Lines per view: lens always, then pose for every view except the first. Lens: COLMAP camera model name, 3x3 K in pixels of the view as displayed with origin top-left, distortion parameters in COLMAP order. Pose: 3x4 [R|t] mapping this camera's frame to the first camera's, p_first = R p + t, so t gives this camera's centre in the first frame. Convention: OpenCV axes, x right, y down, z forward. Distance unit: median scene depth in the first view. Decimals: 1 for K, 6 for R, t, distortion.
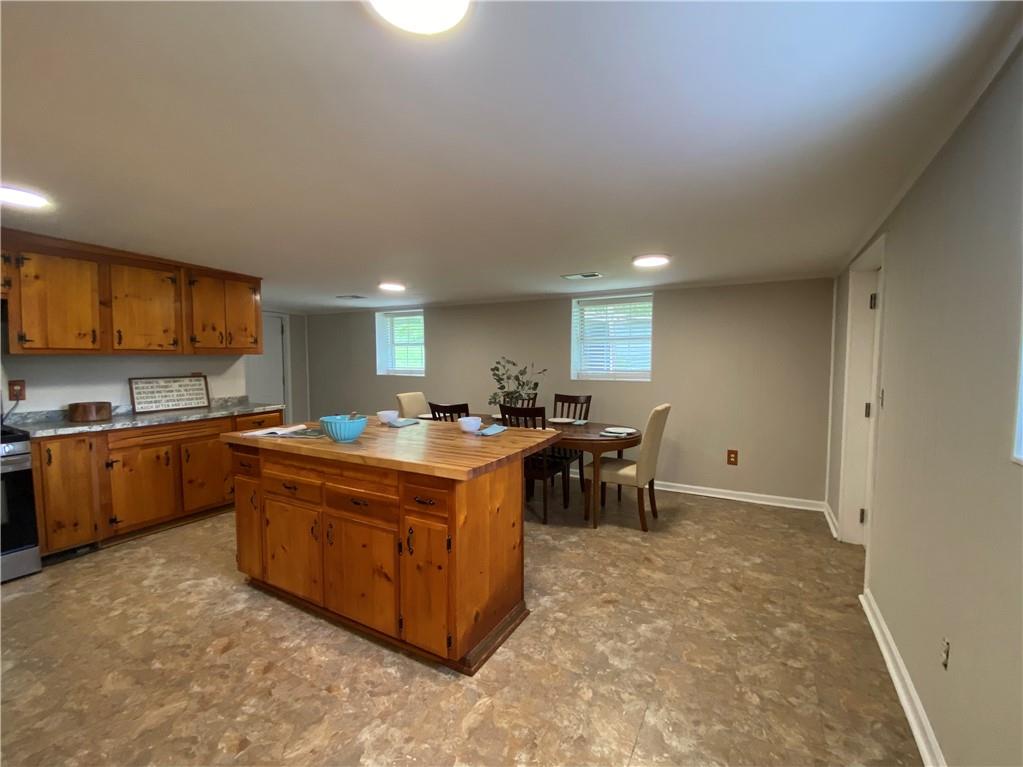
lens RADIAL K [[446.0, 0, 504.8], [0, 446.0, 386.5], [0, 0, 1]] dist [0.005295, -0.002542]
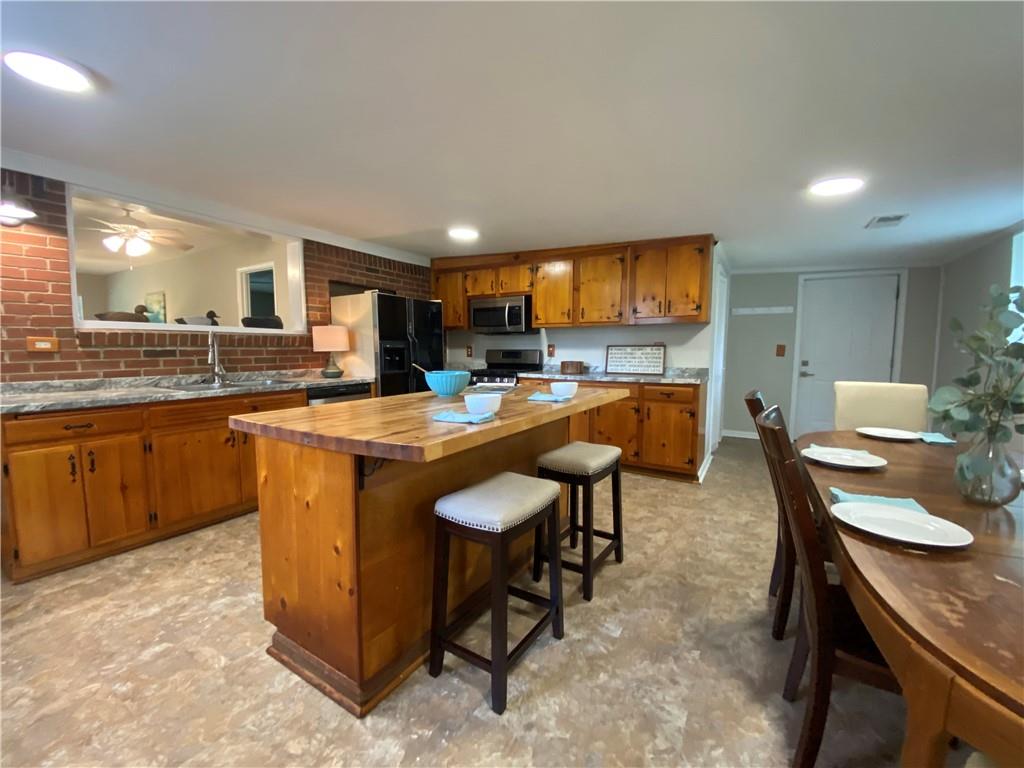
lens RADIAL K [[415.7, 0, 509.5], [0, 415.7, 384.1], [0, 0, 1]] dist [0.012884, -0.013311]
pose [[-0.034701, 0.090905, -0.995255, 0.383461], [-0.064962, 0.993543, 0.093013, -0.001558], [0.997284, 0.067881, -0.028572, 0.809279]]
